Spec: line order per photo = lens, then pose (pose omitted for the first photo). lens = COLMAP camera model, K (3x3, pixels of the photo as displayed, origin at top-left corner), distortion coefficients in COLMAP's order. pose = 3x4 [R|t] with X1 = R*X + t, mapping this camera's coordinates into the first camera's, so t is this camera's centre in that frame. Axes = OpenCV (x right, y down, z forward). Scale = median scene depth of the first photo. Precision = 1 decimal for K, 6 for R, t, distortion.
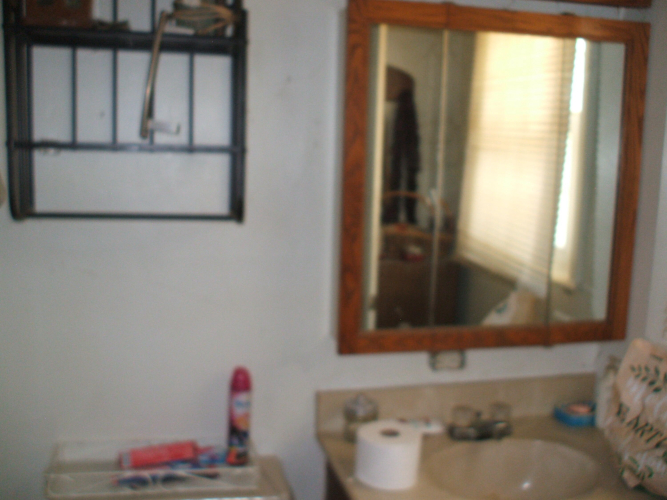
lens RADIAL K [[707.0, 0, 332.3], [0, 707.0, 251.1], [0, 0, 1]] dist [-0.104949, 0.000000]
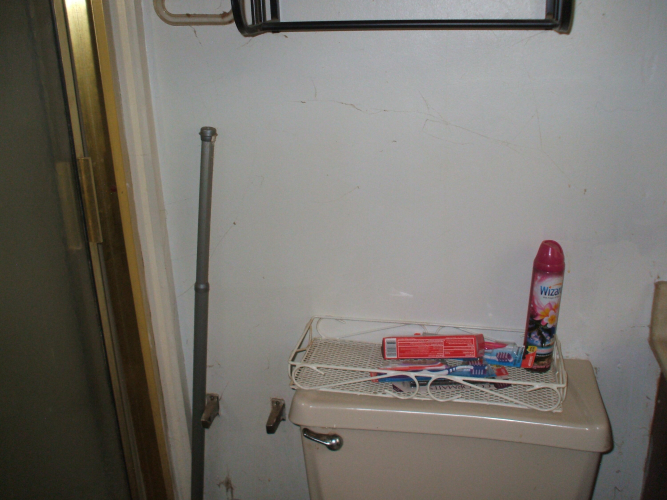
lens RADIAL K [[707.0, 0, 332.3], [0, 707.0, 248.6], [0, 0, 1]] dist [-0.104949, 0.000000]
pose [[0.907233, 0.098800, -0.408861, -0.041904], [0.011061, 0.966083, 0.257994, -0.013736], [0.420484, -0.238583, 0.875369, 0.292243]]
